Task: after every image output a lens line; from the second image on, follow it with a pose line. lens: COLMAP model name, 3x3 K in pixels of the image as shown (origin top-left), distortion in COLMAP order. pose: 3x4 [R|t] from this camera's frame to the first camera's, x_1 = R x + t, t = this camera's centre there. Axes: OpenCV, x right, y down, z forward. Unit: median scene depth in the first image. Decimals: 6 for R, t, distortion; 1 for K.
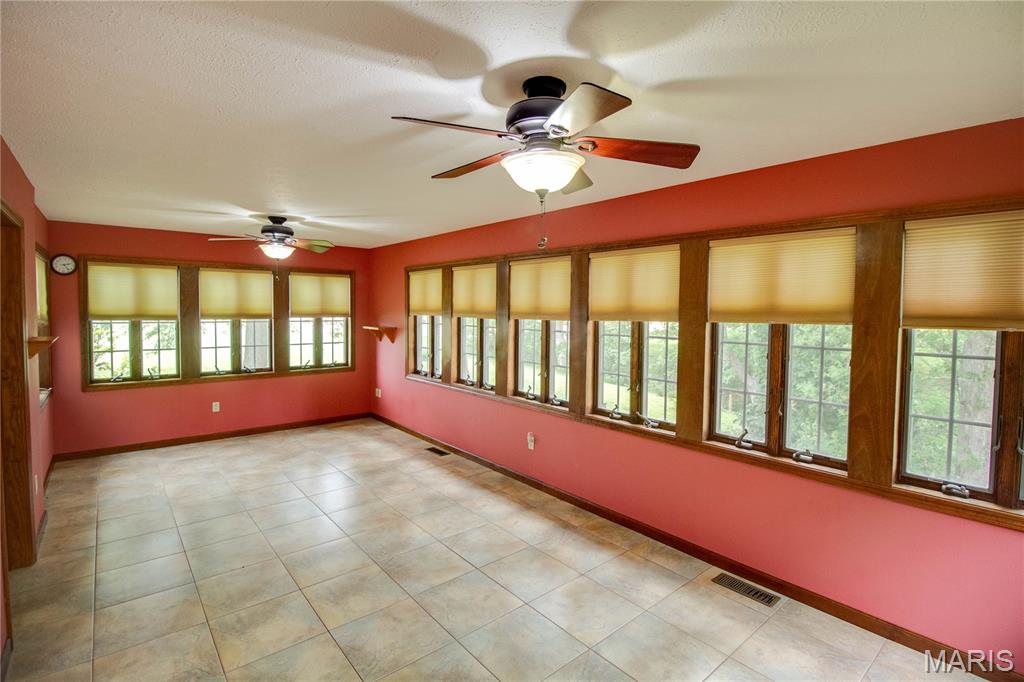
lens RADIAL K [[520.8, 0, 539.1], [0, 520.8, 335.1], [0, 0, 1]] dist [0.001871, -0.047808]
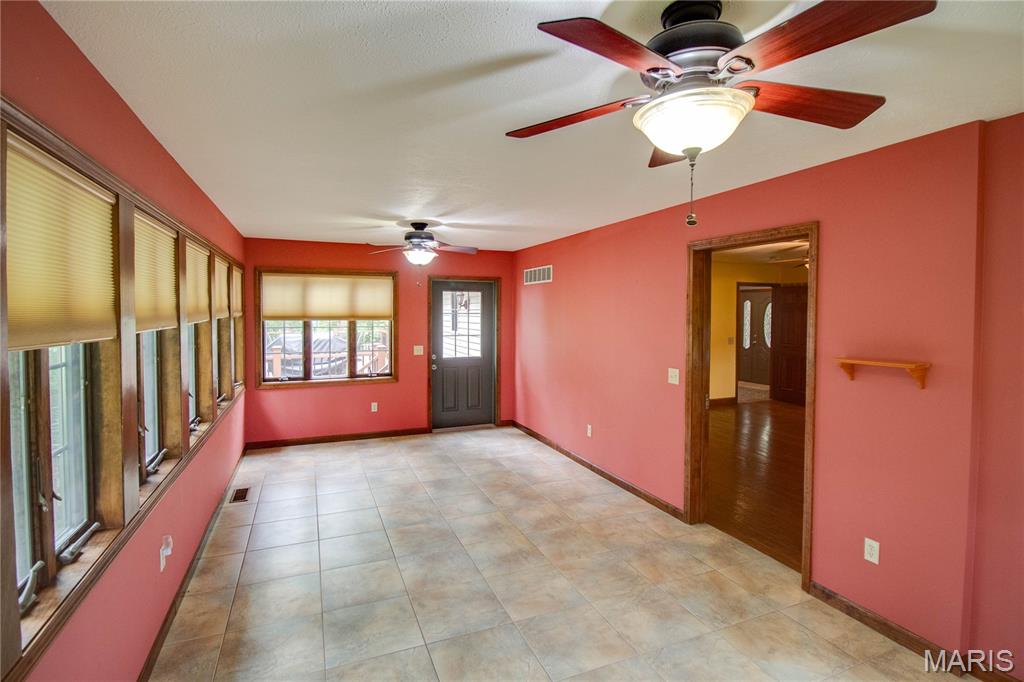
lens RADIAL K [[488.7, 0, 519.4], [0, 488.7, 326.2], [0, 0, 1]] dist [-0.000431, -0.012370]
pose [[-0.950202, -0.038506, 0.309247, -0.530444], [-0.014864, 0.996807, 0.078447, -0.079872], [-0.311280, 0.069944, -0.947741, 1.387102]]
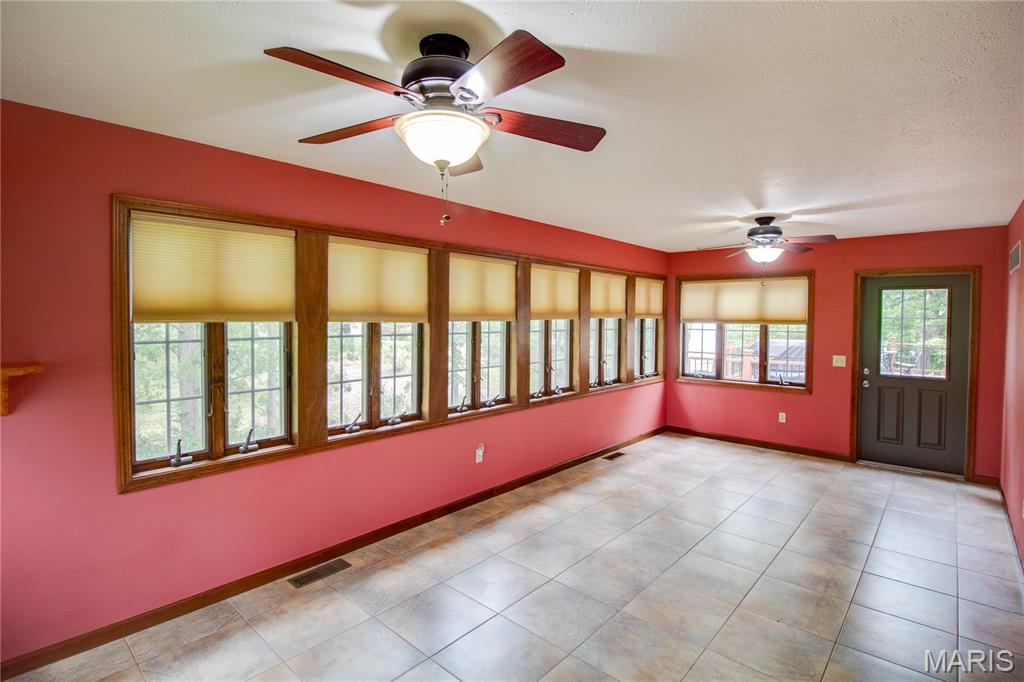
lens RADIAL K [[488.7, 0, 519.4], [0, 488.7, 326.2], [0, 0, 1]] dist [-0.000431, -0.012370]
pose [[-0.140774, -0.048359, 0.988860, -0.895662], [0.029500, 0.998158, 0.053013, -0.066432], [-0.989602, 0.036634, -0.139088, 1.072460]]
